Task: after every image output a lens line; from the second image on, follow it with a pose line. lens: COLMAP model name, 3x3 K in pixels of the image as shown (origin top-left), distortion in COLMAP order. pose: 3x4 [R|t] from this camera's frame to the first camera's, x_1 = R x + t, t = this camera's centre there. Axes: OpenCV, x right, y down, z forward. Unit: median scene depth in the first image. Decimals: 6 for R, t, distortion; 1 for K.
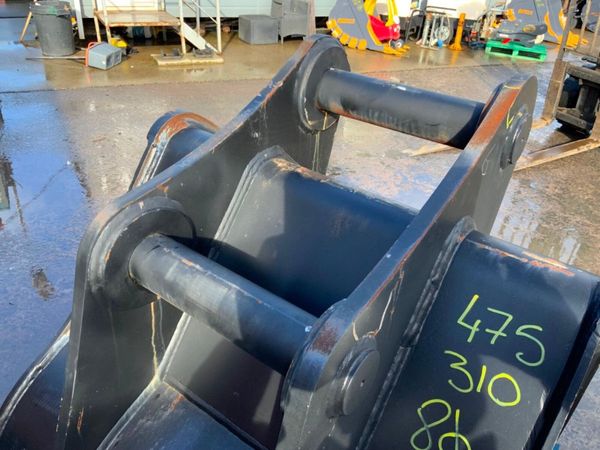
lens RADIAL K [[498.5, 0, 300.0], [0, 498.5, 225.0], [0, 0, 1]] dist [0.071275, -0.133430]
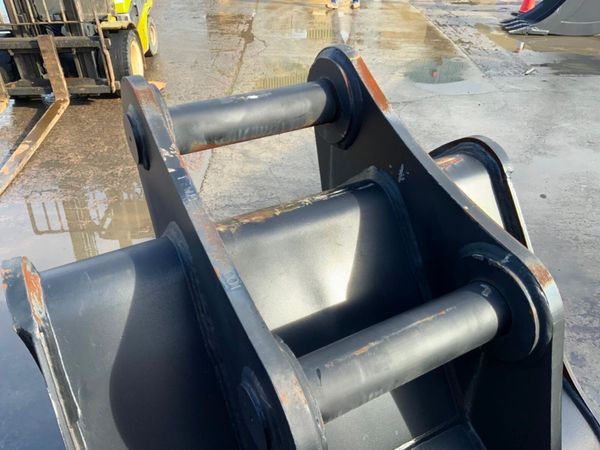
lens RADIAL K [[498.5, 0, 300.0], [0, 498.5, 225.0], [0, 0, 1]] dist [0.071275, -0.133430]
pose [[0.398522, -0.550642, 0.733467, -0.200546], [0.495764, 0.802146, 0.332834, -0.113673], [-0.771620, 0.230985, 0.592662, 0.129675]]
